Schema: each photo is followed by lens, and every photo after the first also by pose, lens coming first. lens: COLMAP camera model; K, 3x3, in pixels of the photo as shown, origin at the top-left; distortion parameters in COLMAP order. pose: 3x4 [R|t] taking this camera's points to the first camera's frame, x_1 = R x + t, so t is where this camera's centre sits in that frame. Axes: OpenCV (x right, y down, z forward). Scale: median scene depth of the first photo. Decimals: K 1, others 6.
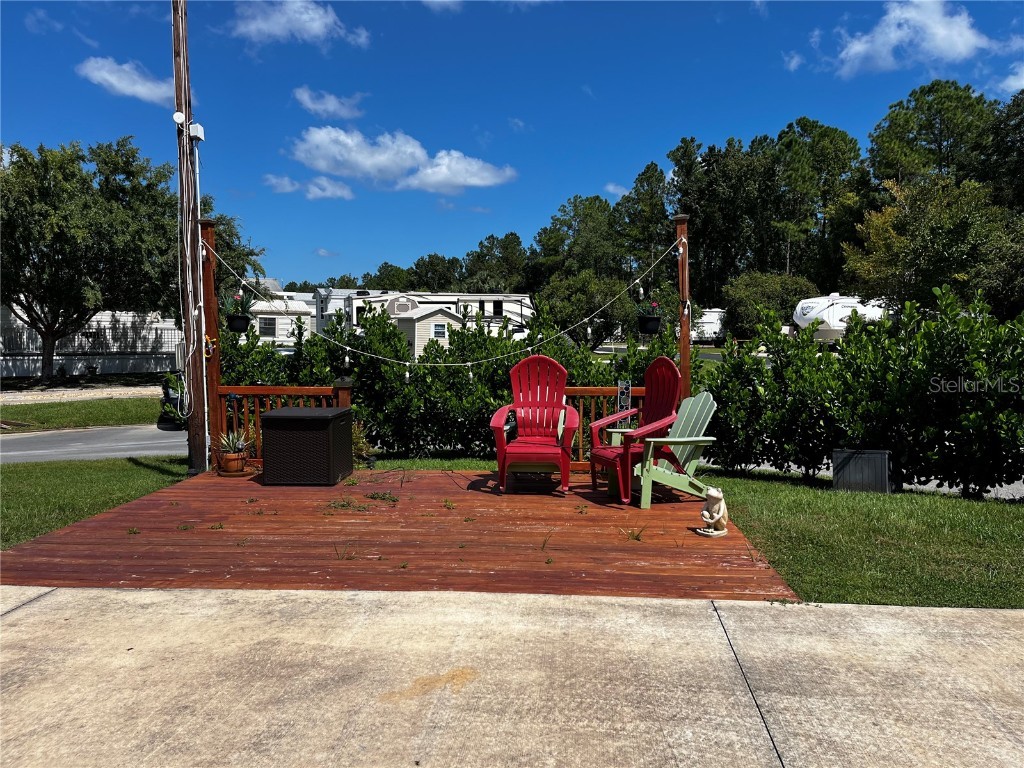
lens RADIAL K [[775.7, 0, 512.3], [0, 775.7, 388.2], [0, 0, 1]] dist [0.070283, -0.093583]
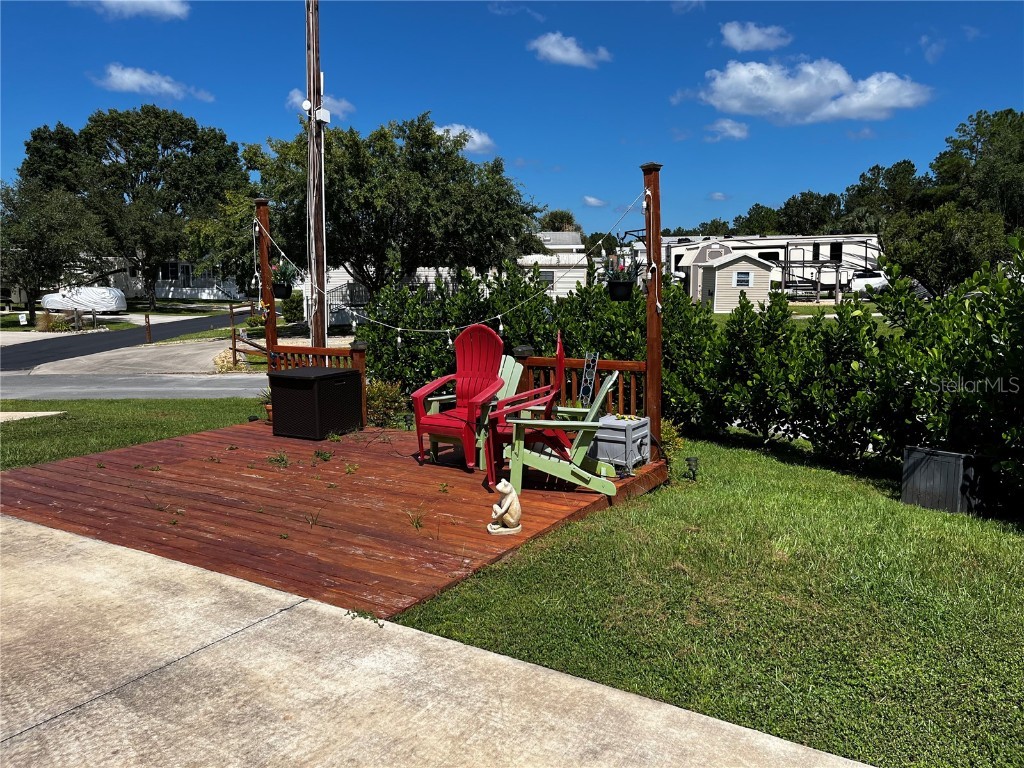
lens RADIAL K [[775.7, 0, 529.3], [0, 775.7, 377.4], [0, 0, 1]] dist [0.070283, -0.093583]
pose [[0.887471, 0.046751, -0.458487, 0.183709], [-0.020618, 0.997873, 0.061842, -0.012954], [0.460403, -0.045430, 0.886547, 0.057350]]
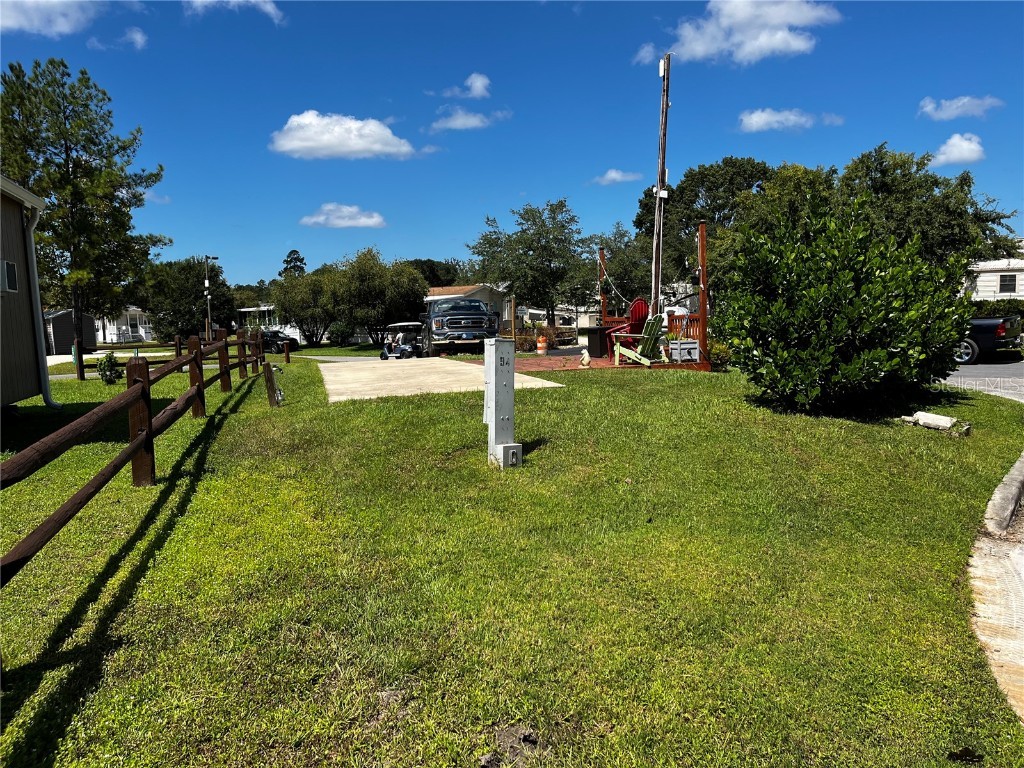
lens RADIAL K [[775.7, 0, 511.1], [0, 775.7, 383.4], [0, 0, 1]] dist [0.070283, -0.093583]
pose [[0.319657, 0.068349, -0.945065, 0.670857], [-0.033006, 0.997593, 0.060984, 0.024338], [0.946958, 0.011699, 0.321144, -0.005428]]
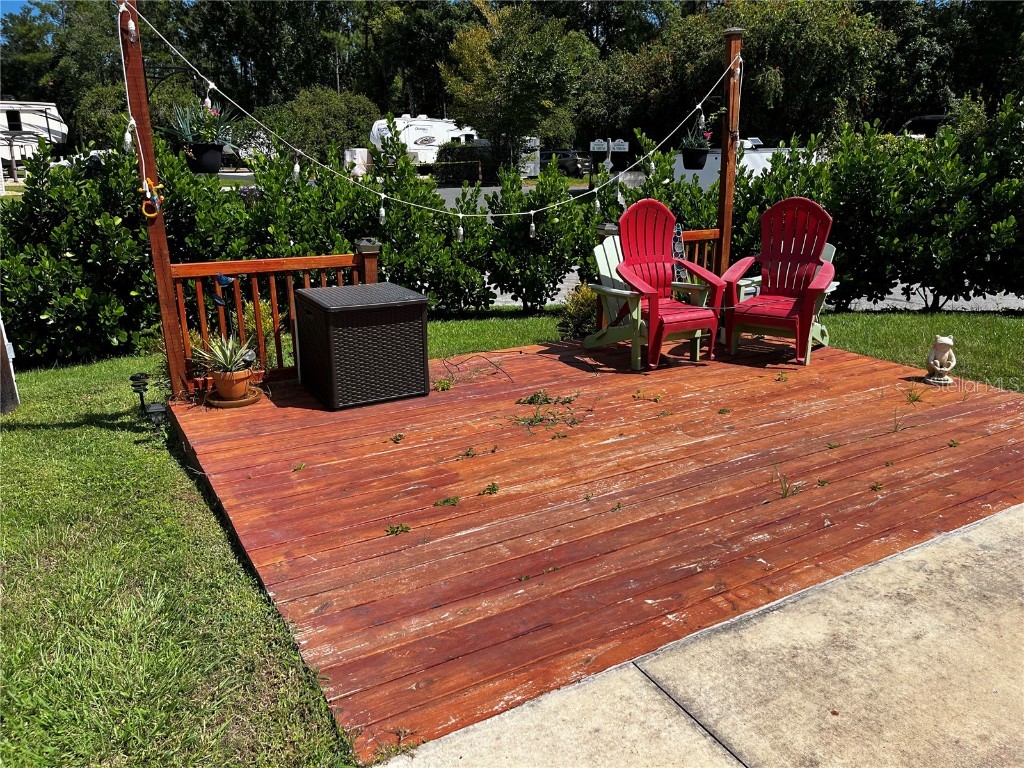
lens RADIAL K [[775.7, 0, 511.2], [0, 775.7, 382.5], [0, 0, 1]] dist [0.070283, -0.093583]
pose [[0.823308, -0.158226, 0.545095, -0.195114], [0.038526, 0.973723, 0.224455, -0.015424], [-0.566286, -0.163795, 0.807769, 0.132392]]
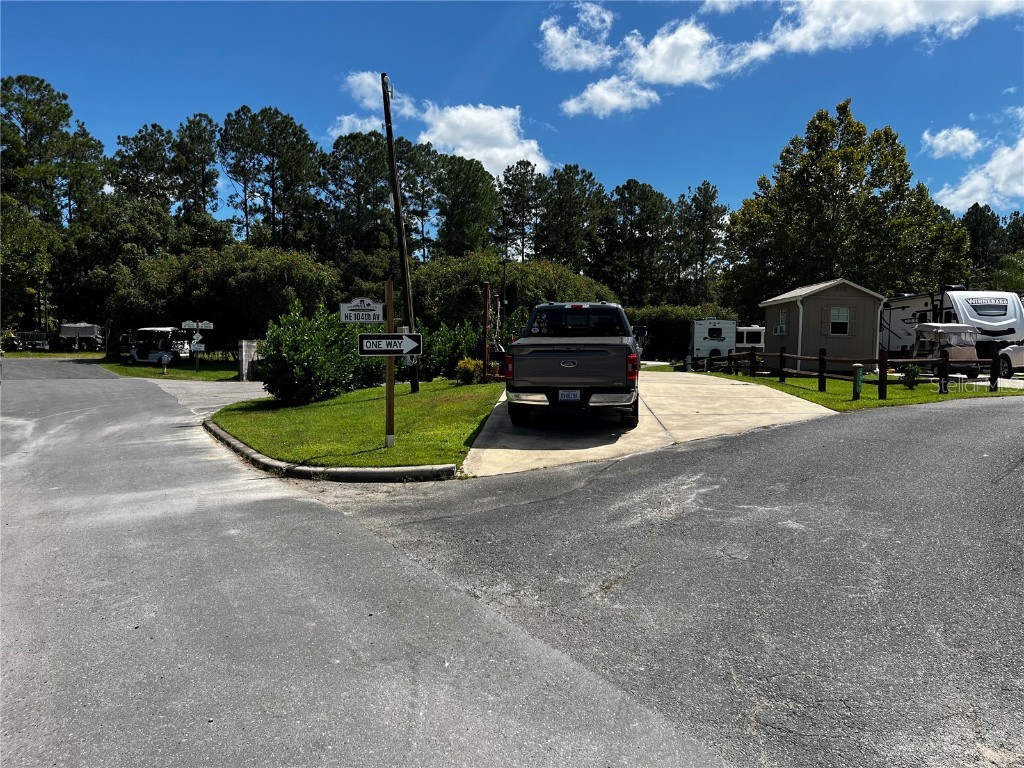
lens RADIAL K [[775.7, 0, 492.2], [0, 775.7, 390.3], [0, 0, 1]] dist [0.070283, -0.093583]
pose [[-0.003320, -0.049888, 0.998749, -1.164335], [0.061295, 0.996867, 0.049998, 0.008233], [-0.998114, 0.061384, -0.000251, 0.383637]]
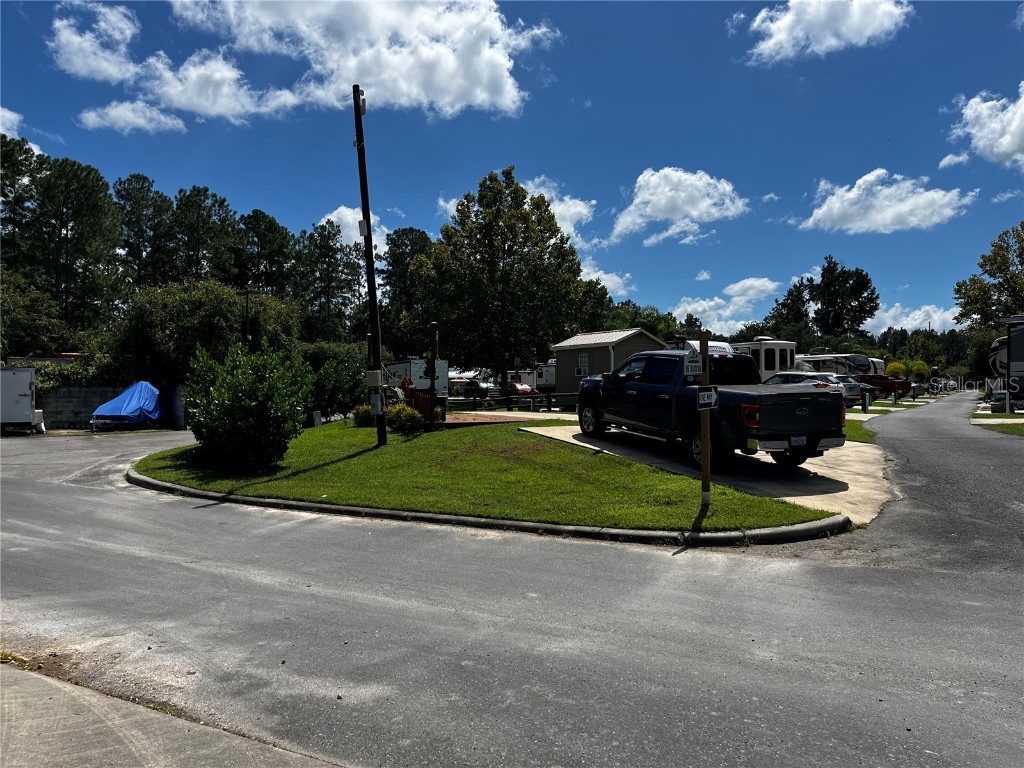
lens RADIAL K [[775.7, 0, 497.0], [0, 775.7, 381.6], [0, 0, 1]] dist [0.070283, -0.093583]
pose [[-0.549234, 0.008339, 0.835627, -0.944535], [0.061665, 0.997629, 0.030575, -0.033884], [-0.833390, 0.068322, -0.548446, 0.835671]]
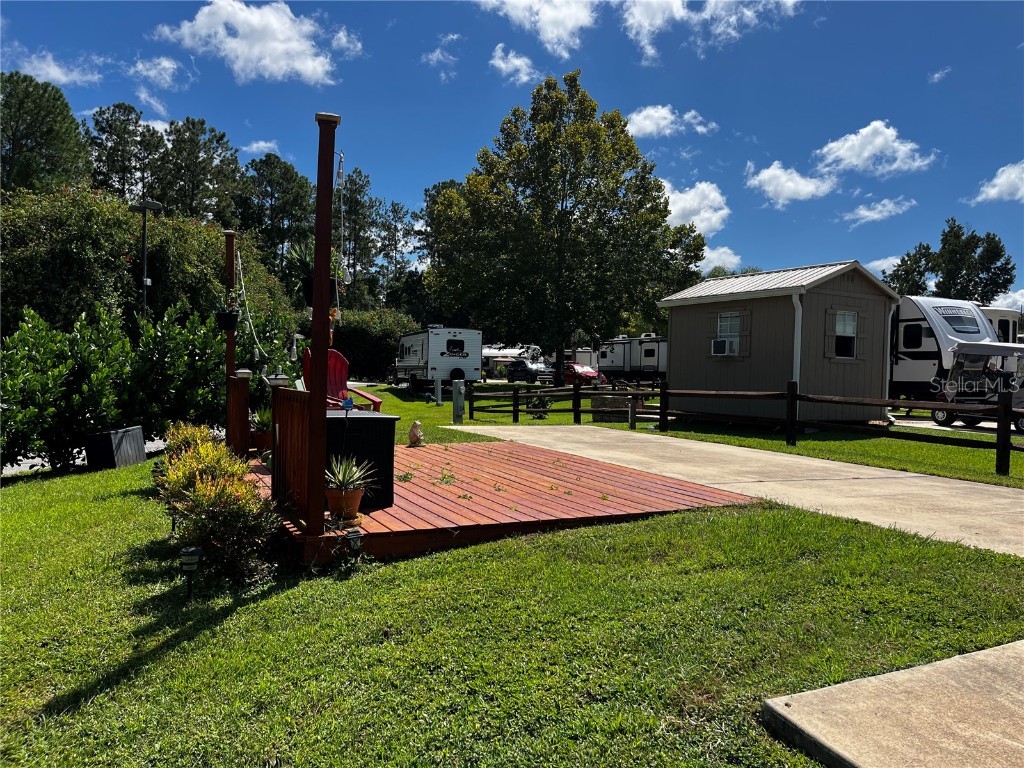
lens RADIAL K [[775.7, 0, 500.7], [0, 775.7, 376.4], [0, 0, 1]] dist [0.070283, -0.093583]
pose [[-0.498330, -0.019541, 0.866767, -0.353205], [0.043546, 0.997920, 0.047534, -0.015405], [-0.865893, 0.061431, -0.496443, 0.456211]]
